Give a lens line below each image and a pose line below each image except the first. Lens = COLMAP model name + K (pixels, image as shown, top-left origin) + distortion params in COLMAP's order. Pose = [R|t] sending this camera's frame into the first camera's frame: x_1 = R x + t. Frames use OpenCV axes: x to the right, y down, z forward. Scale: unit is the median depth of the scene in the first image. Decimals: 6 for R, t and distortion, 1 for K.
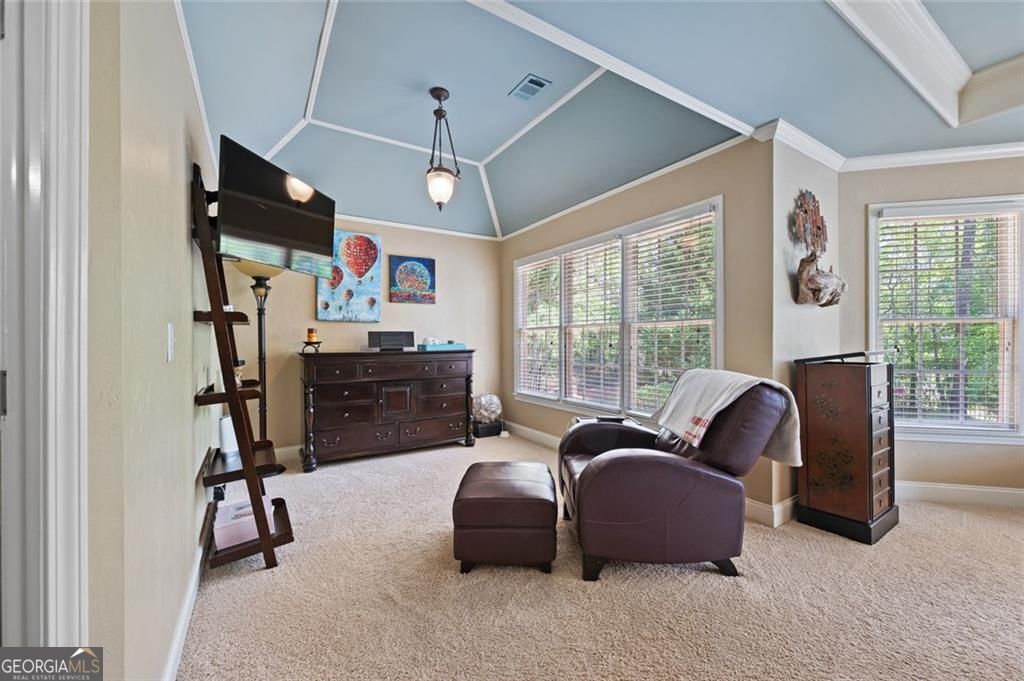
lens RADIAL K [[405.5, 0, 511.0], [0, 405.5, 340.5], [0, 0, 1]] dist [-0.000612, 0.000411]
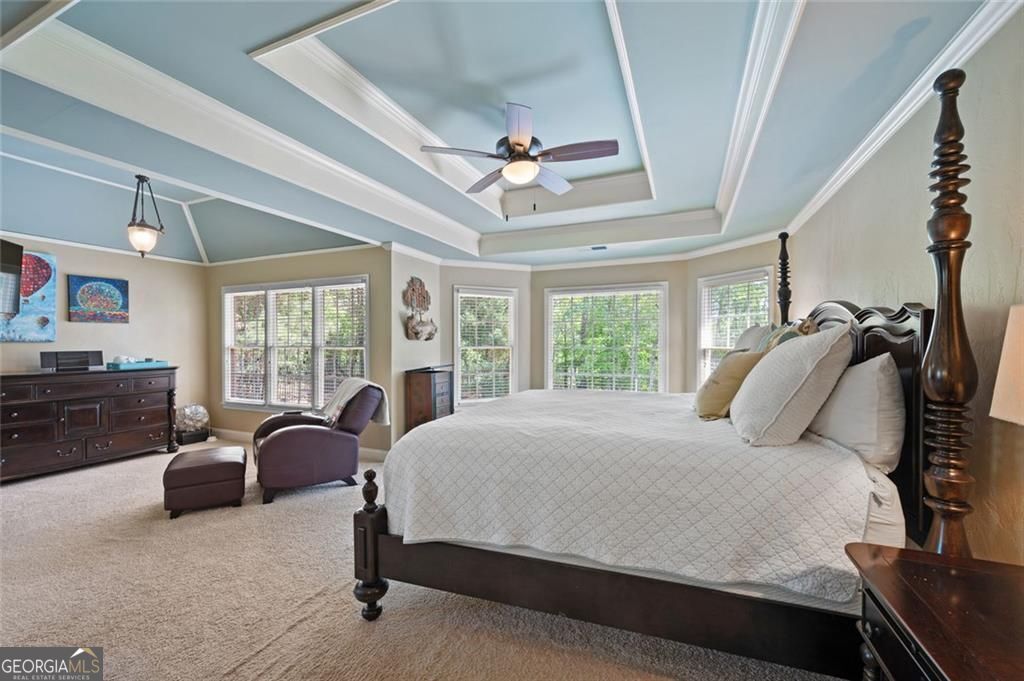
lens RADIAL K [[405.5, 0, 513.6], [0, 405.5, 348.4], [0, 0, 1]] dist [-0.000612, 0.000411]
pose [[0.819250, -0.001886, 0.573433, 0.042083], [-0.005012, 0.999933, 0.010449, -0.064631], [-0.573414, -0.011434, 0.819186, -0.669942]]
